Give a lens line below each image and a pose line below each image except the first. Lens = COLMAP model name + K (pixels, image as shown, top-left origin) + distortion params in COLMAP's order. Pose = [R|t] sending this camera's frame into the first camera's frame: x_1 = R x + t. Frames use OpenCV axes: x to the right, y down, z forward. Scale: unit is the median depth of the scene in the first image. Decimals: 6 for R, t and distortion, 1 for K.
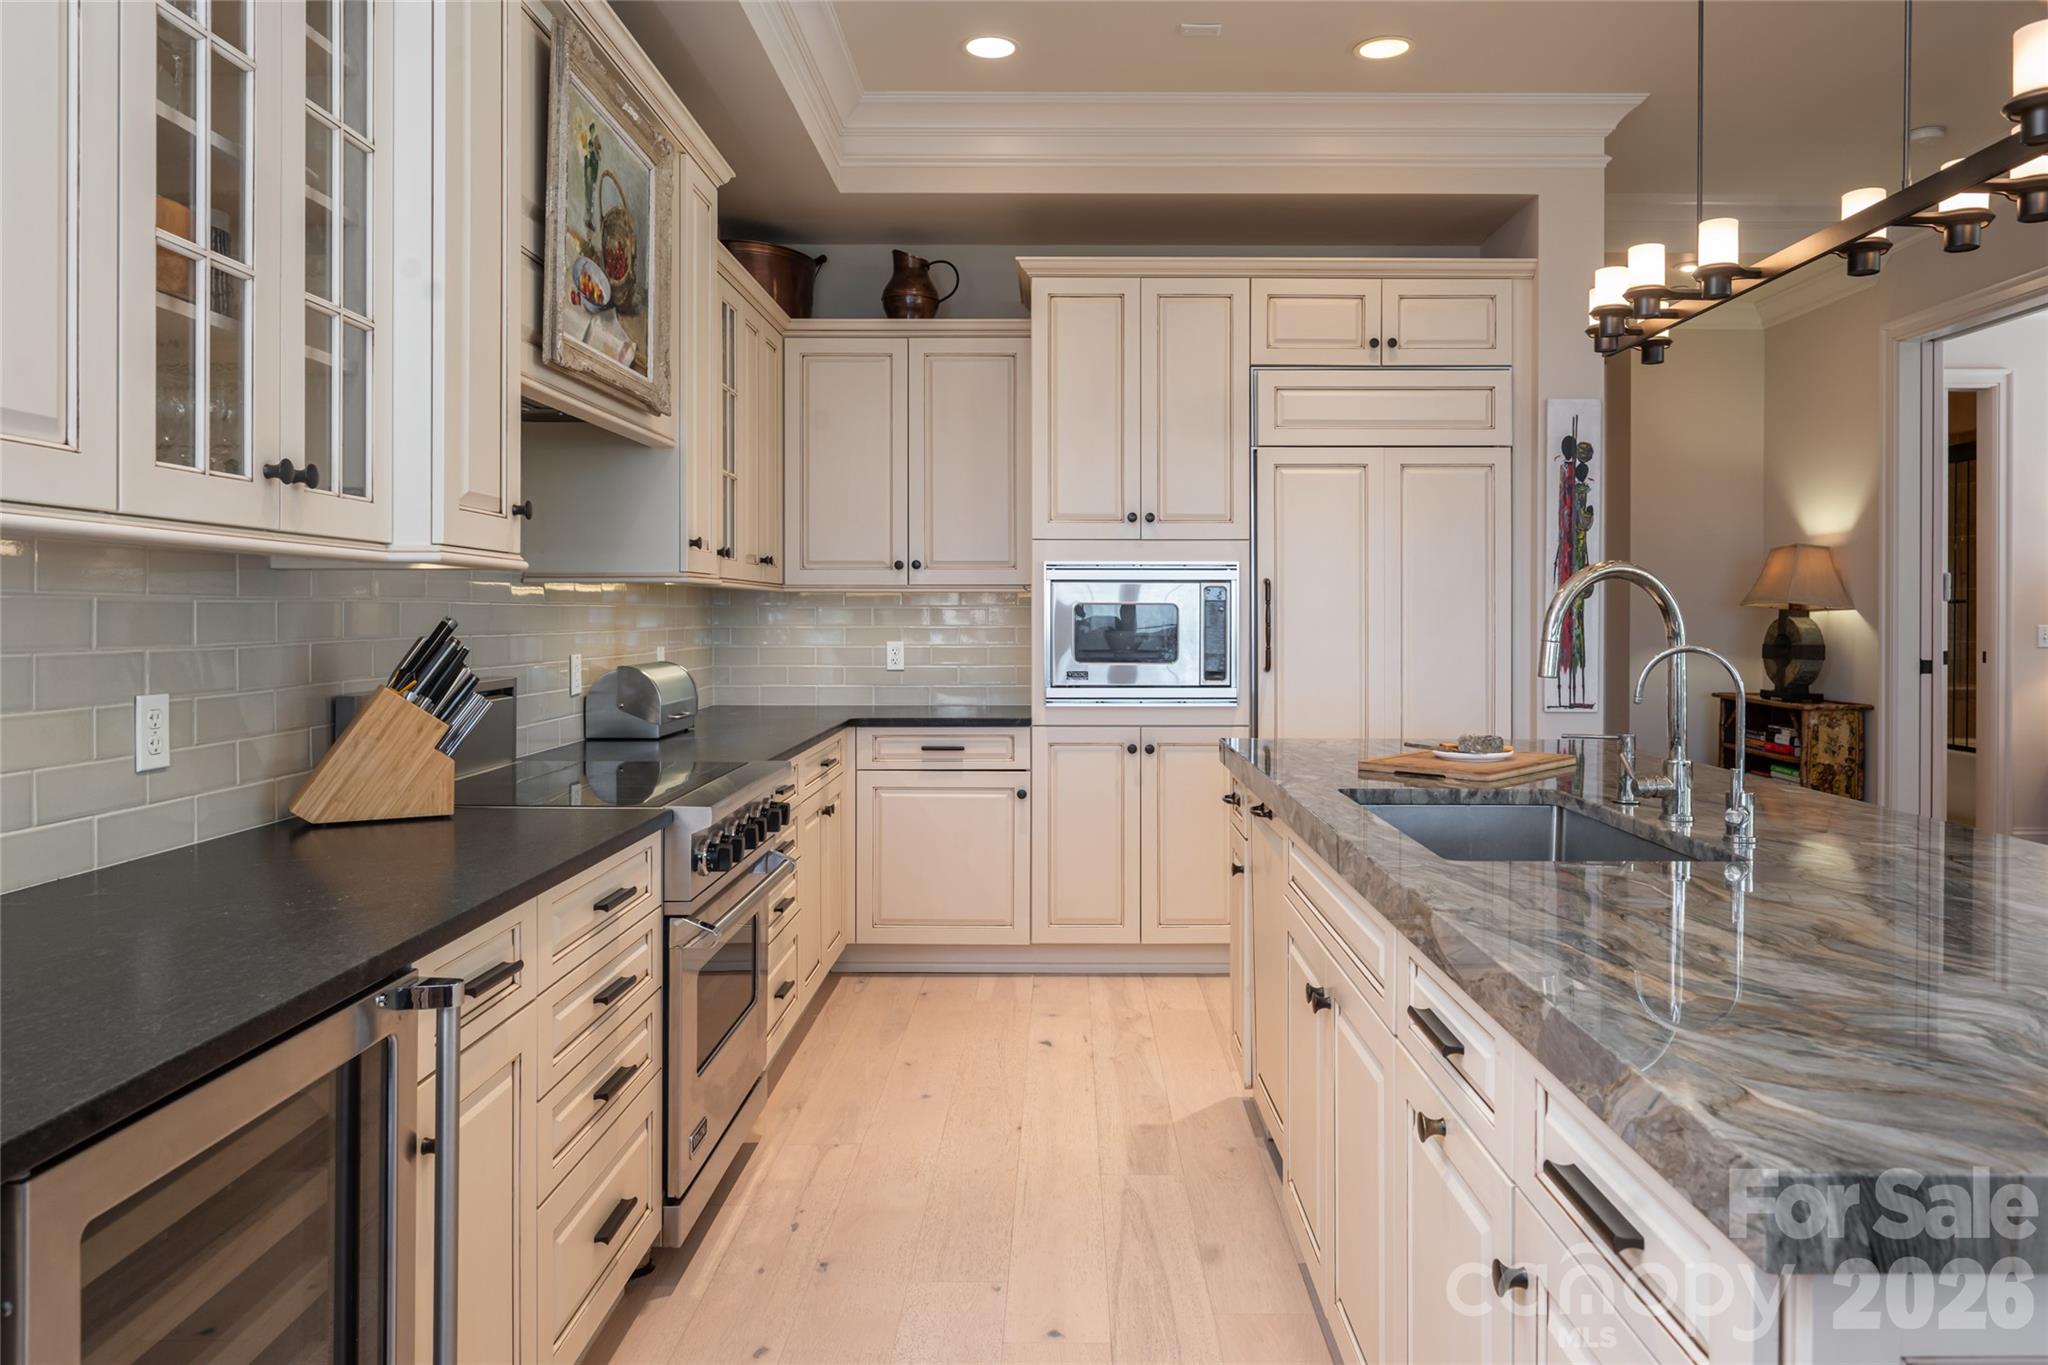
lens RADIAL K [[1339.1, 0, 1037.2], [0, 1339.1, 621.4], [0, 0, 1]] dist [-0.002098, -0.001023]
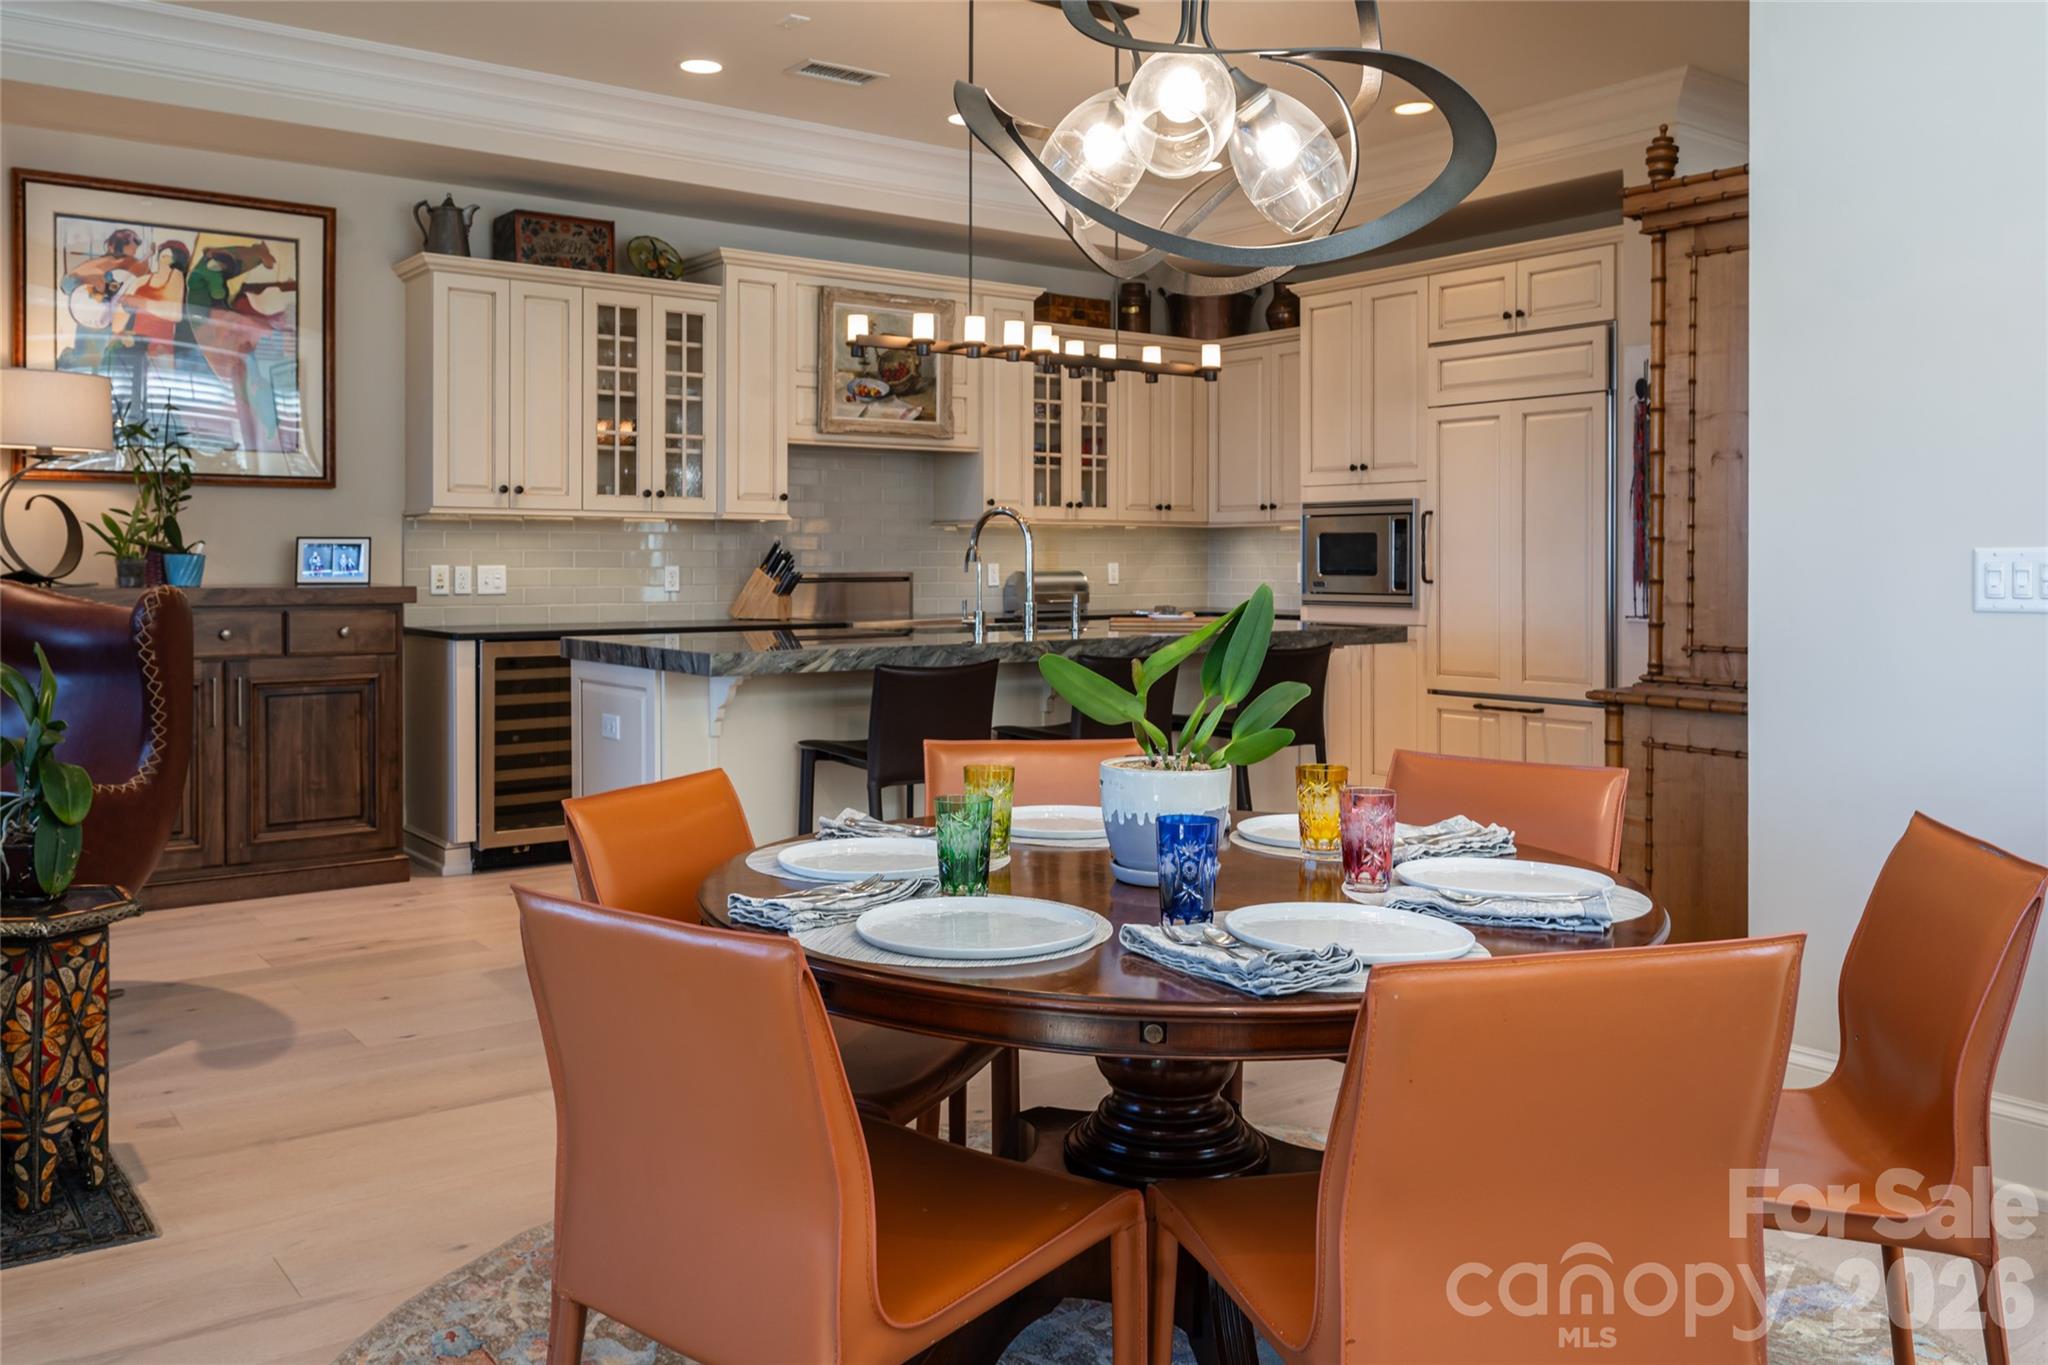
lens RADIAL K [[1620.0, 0, 1027.1], [0, 1620.0, 576.8], [0, 0, 1]] dist [0.005725, 0.001769]
pose [[0.611304, 0.007412, -0.791361, 1.165873], [-0.004416, 0.999973, 0.005955, 0.023438], [0.791384, -0.000146, 0.611320, -0.251723]]
